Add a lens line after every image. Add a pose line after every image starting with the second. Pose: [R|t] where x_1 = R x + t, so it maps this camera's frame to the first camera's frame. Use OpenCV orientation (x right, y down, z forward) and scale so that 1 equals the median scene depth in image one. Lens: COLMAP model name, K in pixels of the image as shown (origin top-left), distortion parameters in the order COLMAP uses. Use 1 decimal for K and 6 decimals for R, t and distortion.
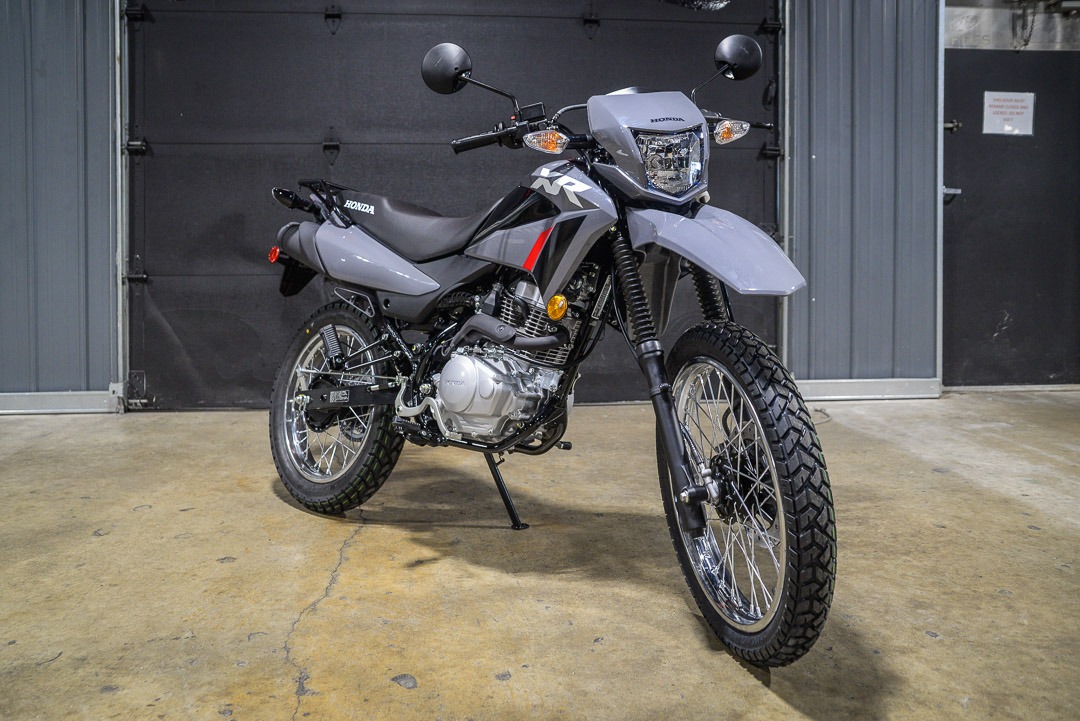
lens RADIAL K [[807.6, 0, 522.8], [0, 807.6, 428.8], [0, 0, 1]] dist [-0.056307, 0.000492]
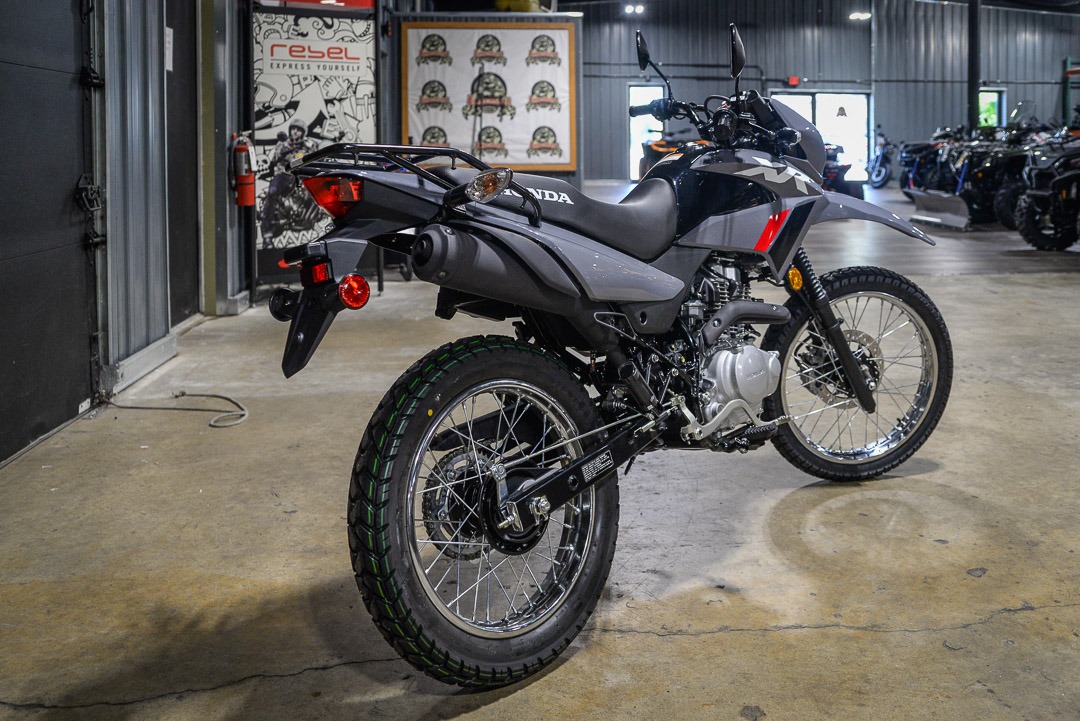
lens RADIAL K [[985.3, 0, 540.0], [0, 985.3, 360.5], [0, 0, 1]] dist [-0.057835, 0.018799]
pose [[0.031991, -0.214270, 0.976250, -1.253108], [0.231830, 0.951703, 0.201285, -0.372299], [-0.972230, 0.219885, 0.080120, 1.157359]]
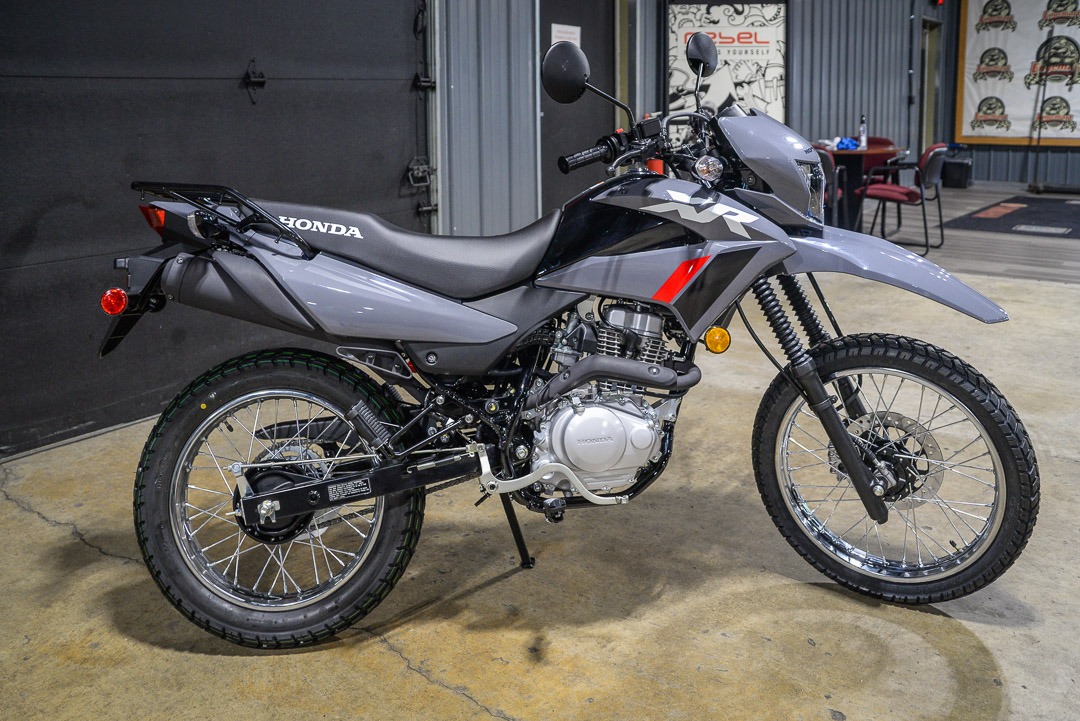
lens RADIAL K [[875.9, 0, 540.0], [0, 875.9, 360.5], [0, 0, 1]] dist [-0.120610, 0.128909]
pose [[0.695140, -0.212182, 0.686847, -0.748987], [0.175039, 0.976651, 0.124556, -0.266771], [-0.697239, 0.033641, 0.716049, 0.372259]]
